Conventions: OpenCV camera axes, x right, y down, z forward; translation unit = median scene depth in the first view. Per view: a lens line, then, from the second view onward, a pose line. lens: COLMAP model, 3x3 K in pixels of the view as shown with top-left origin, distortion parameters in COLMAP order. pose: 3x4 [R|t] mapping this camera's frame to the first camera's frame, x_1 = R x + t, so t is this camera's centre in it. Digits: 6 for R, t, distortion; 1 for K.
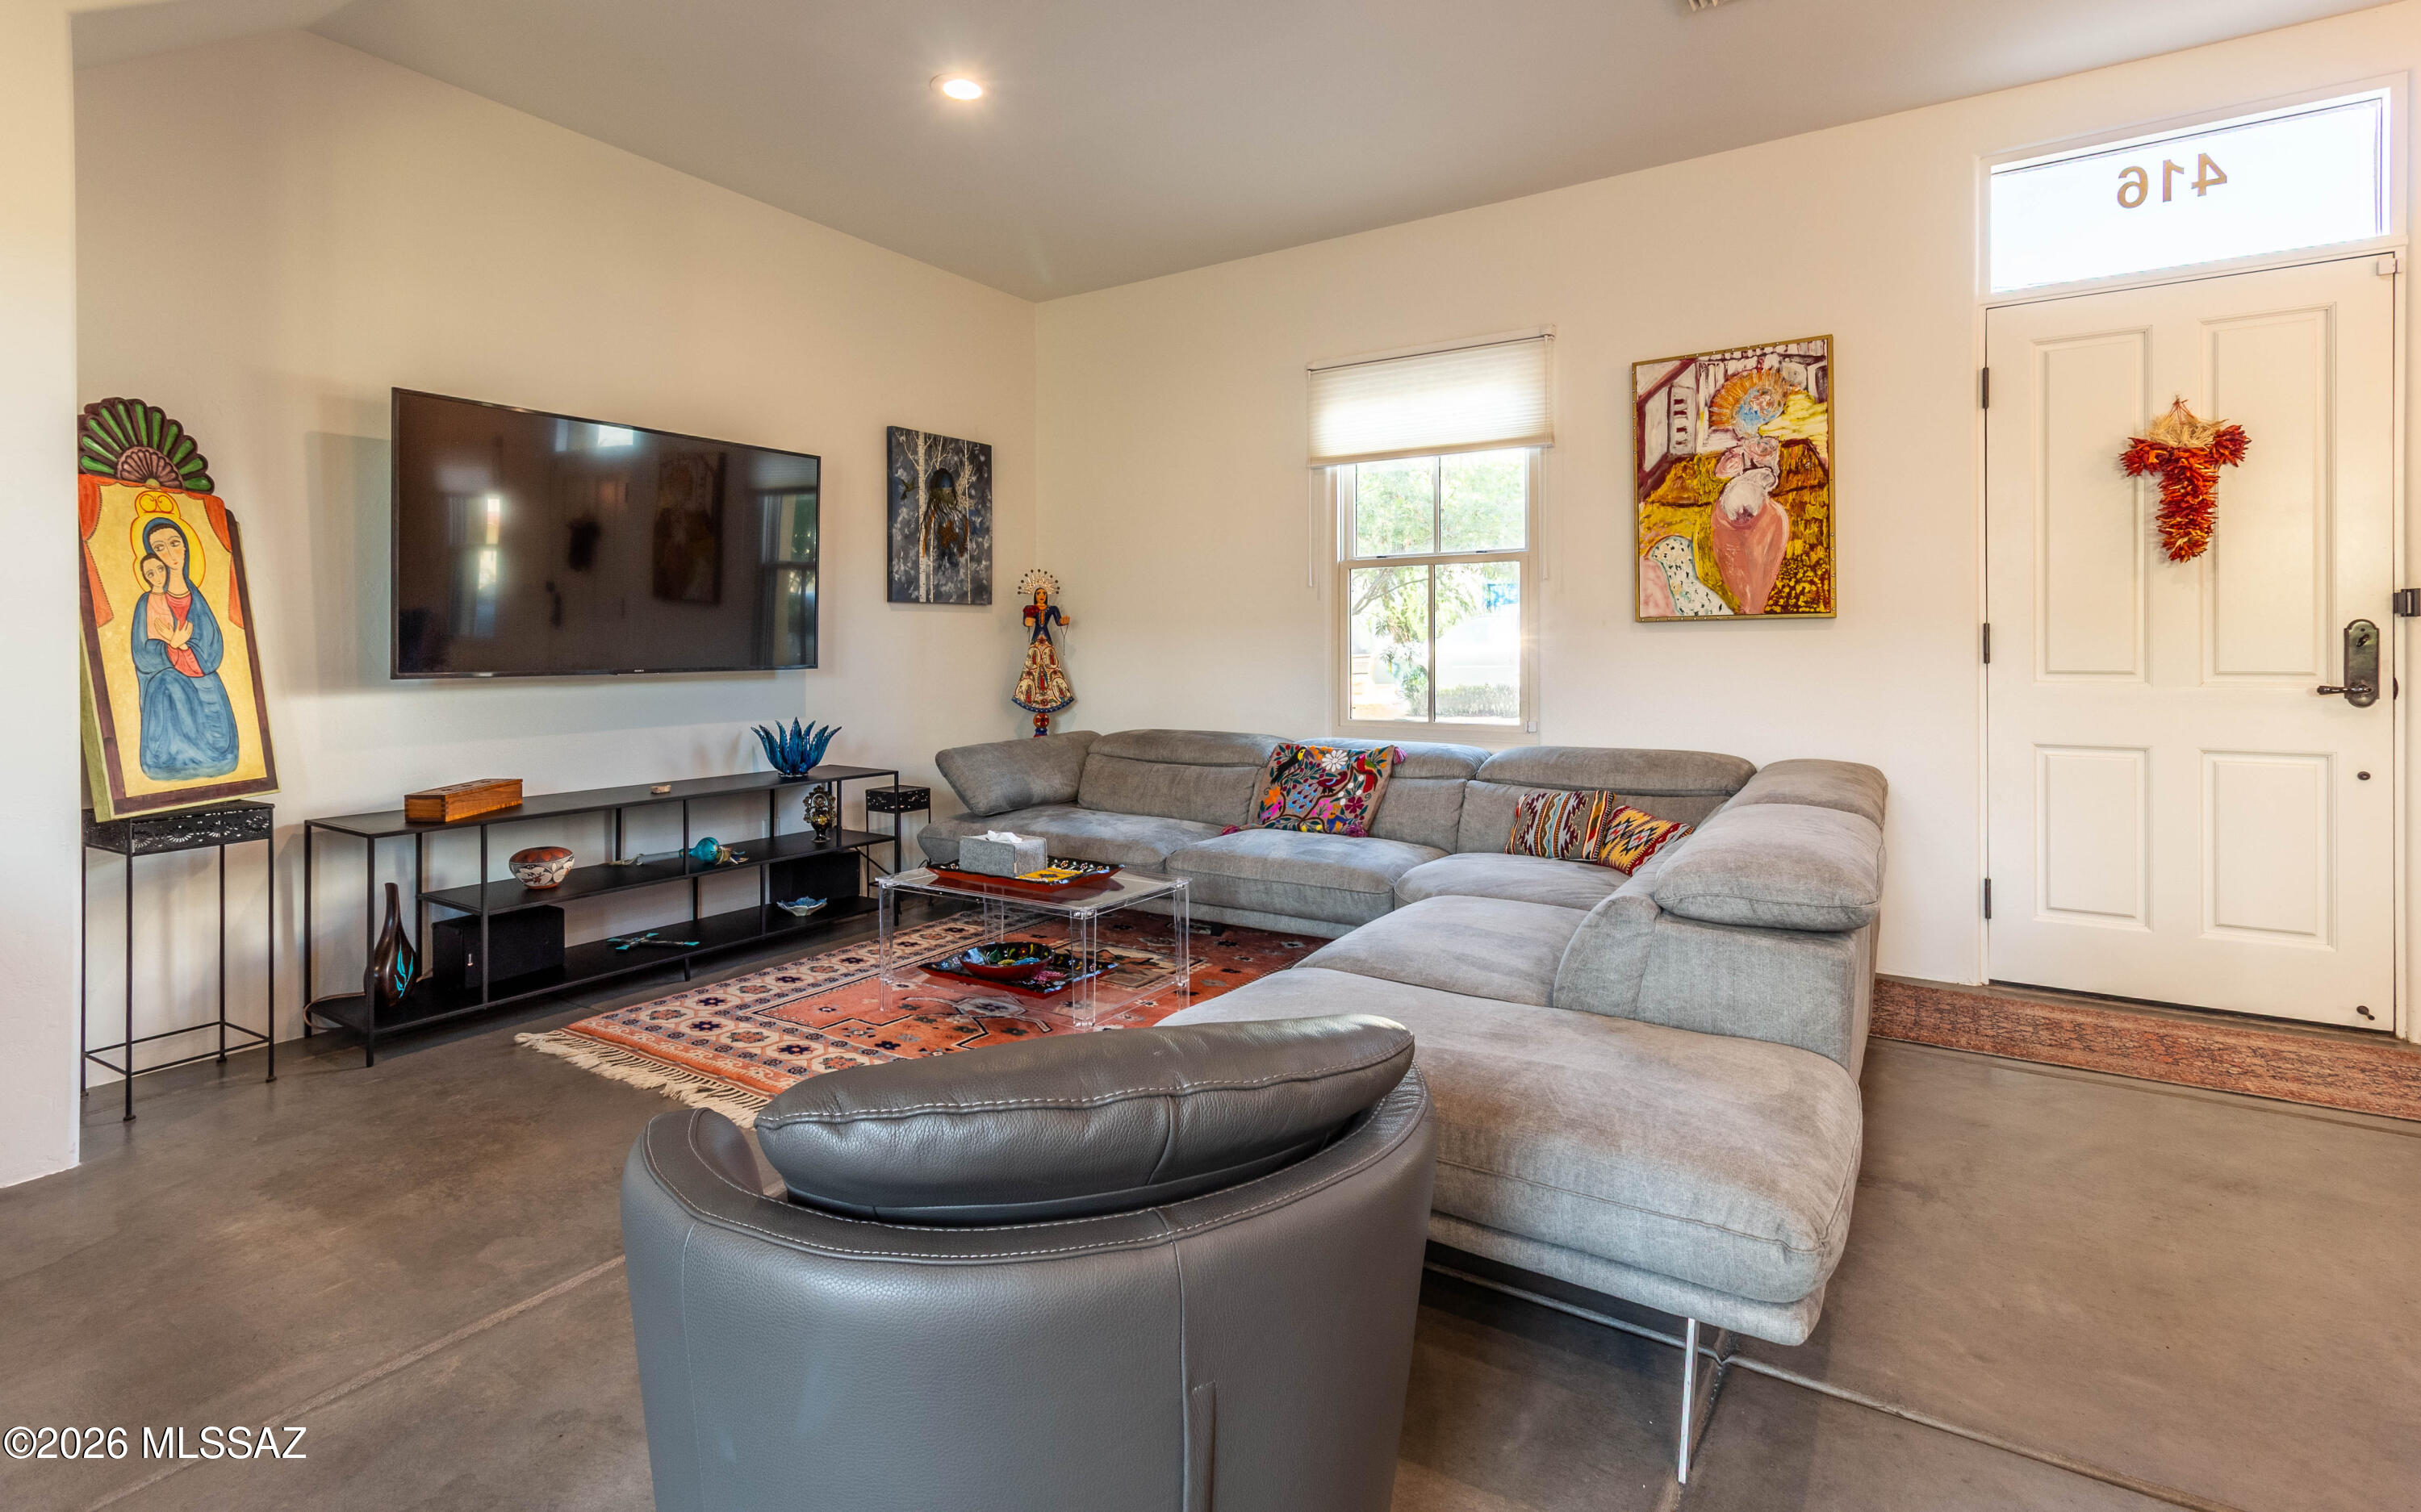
lens RADIAL K [[1134.2, 0, 1202.8], [0, 1134.2, 646.2], [0, 0, 1]] dist [0.000903, 0.000336]
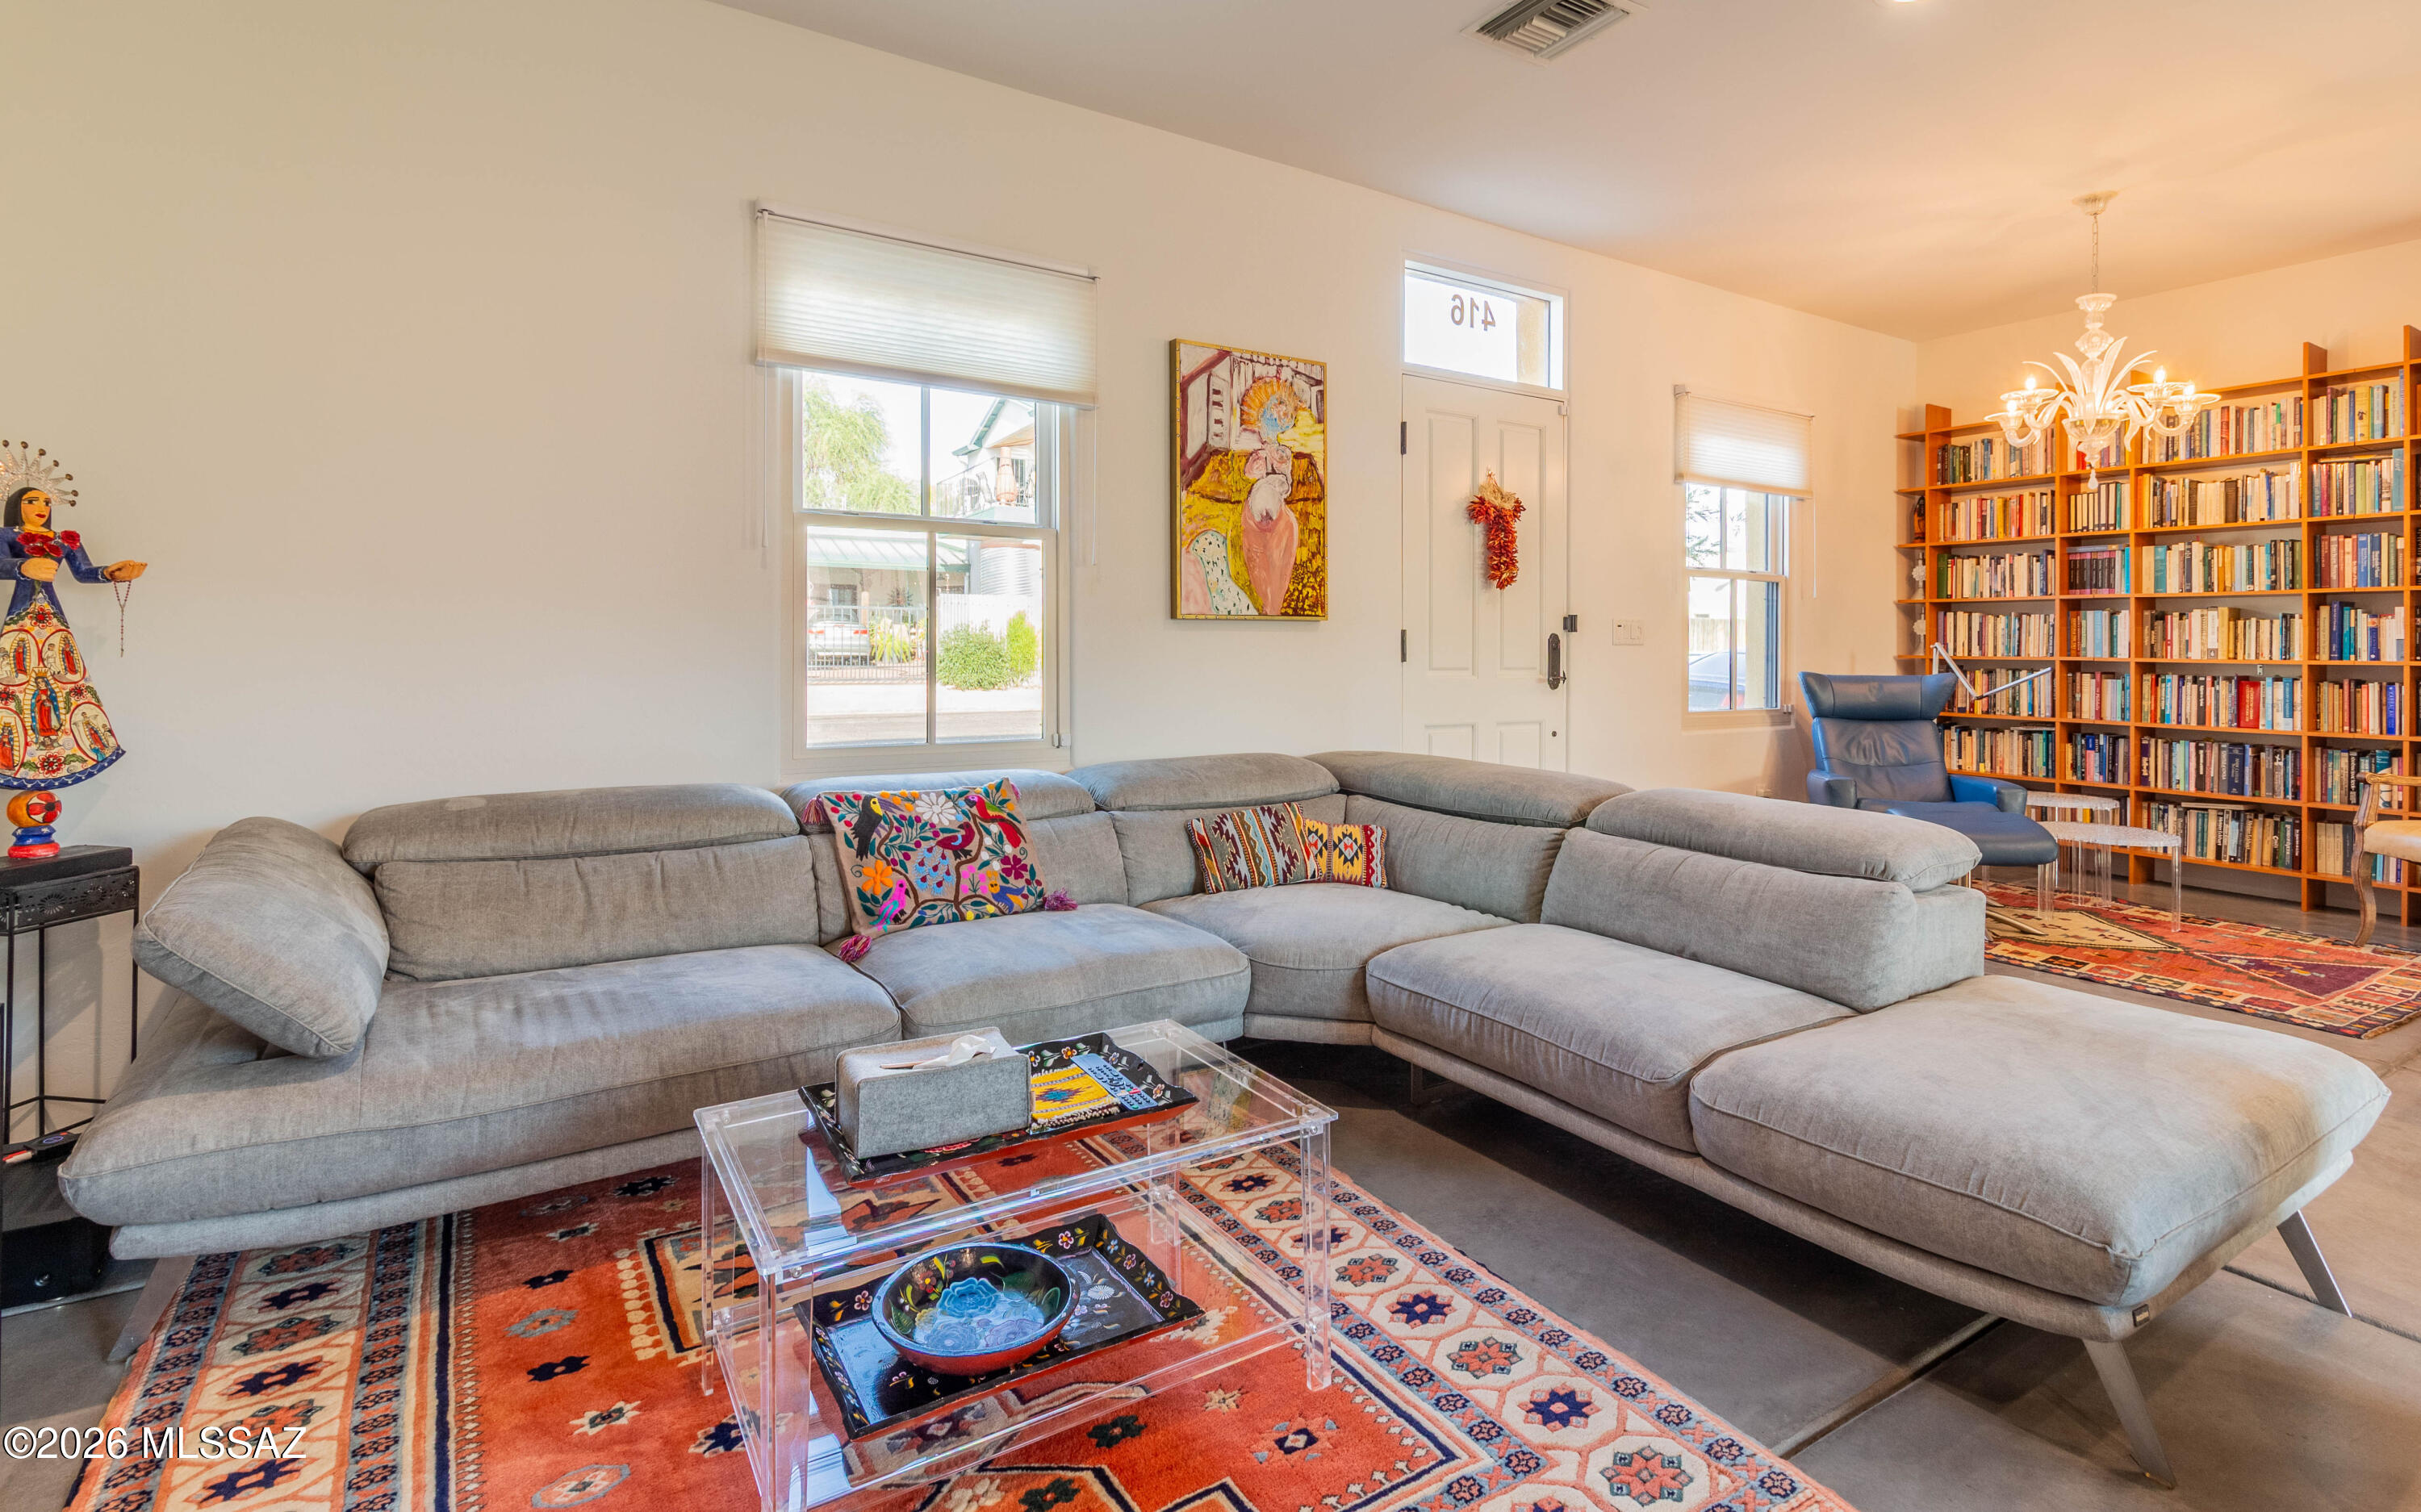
lens RADIAL K [[1134.2, 0, 1202.8], [0, 1134.2, 646.2], [0, 0, 1]] dist [0.000903, 0.000336]
pose [[0.425367, 0.007824, 0.904987, -0.465535], [-0.011681, 0.999927, -0.003154, 0.003703], [-0.904945, -0.009230, 0.425428, 0.610668]]
